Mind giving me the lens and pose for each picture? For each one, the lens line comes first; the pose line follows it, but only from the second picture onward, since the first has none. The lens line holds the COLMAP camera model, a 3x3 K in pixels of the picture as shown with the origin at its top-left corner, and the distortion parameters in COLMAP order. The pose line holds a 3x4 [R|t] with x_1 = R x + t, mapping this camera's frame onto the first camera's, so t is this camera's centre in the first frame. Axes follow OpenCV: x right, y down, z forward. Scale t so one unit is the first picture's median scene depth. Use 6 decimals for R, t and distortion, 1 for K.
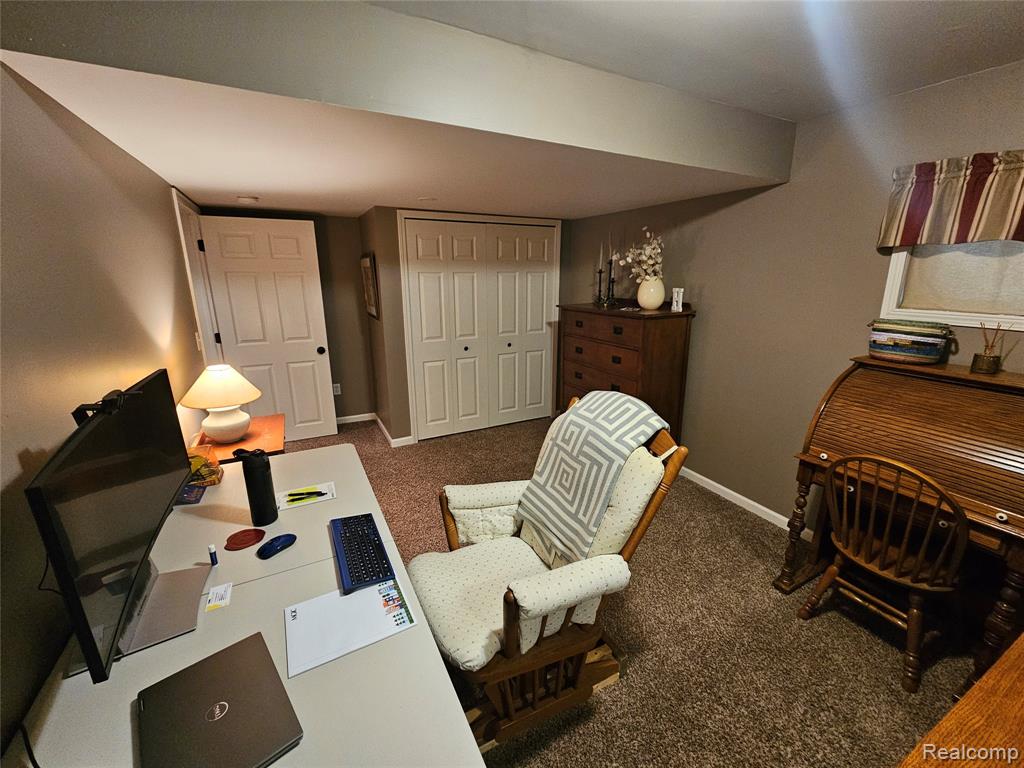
lens RADIAL K [[421.5, 0, 512.9], [0, 421.5, 384.5], [0, 0, 1]] dist [-0.000278, 0.000110]
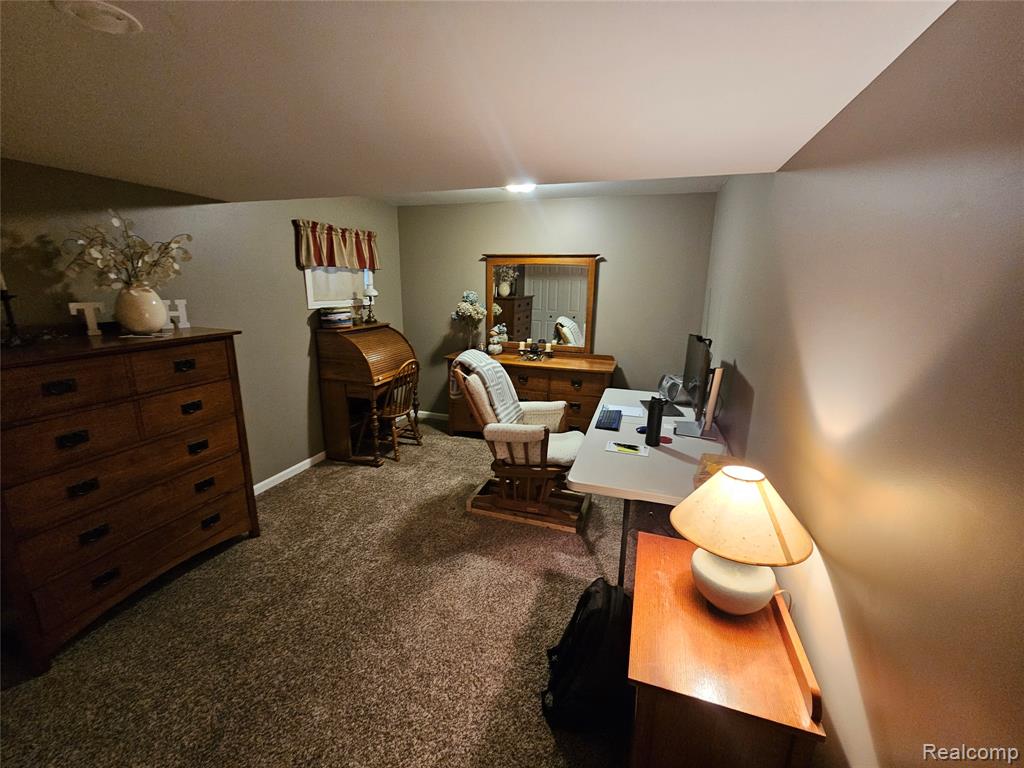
lens RADIAL K [[421.5, 0, 511.6], [0, 421.5, 386.3], [0, 0, 1]] dist [-0.000278, 0.000110]
pose [[-0.694317, -0.187612, 0.694784, -0.648461], [0.166897, 0.897126, 0.409036, -0.311117], [-0.700049, 0.399958, -0.591578, 1.124656]]
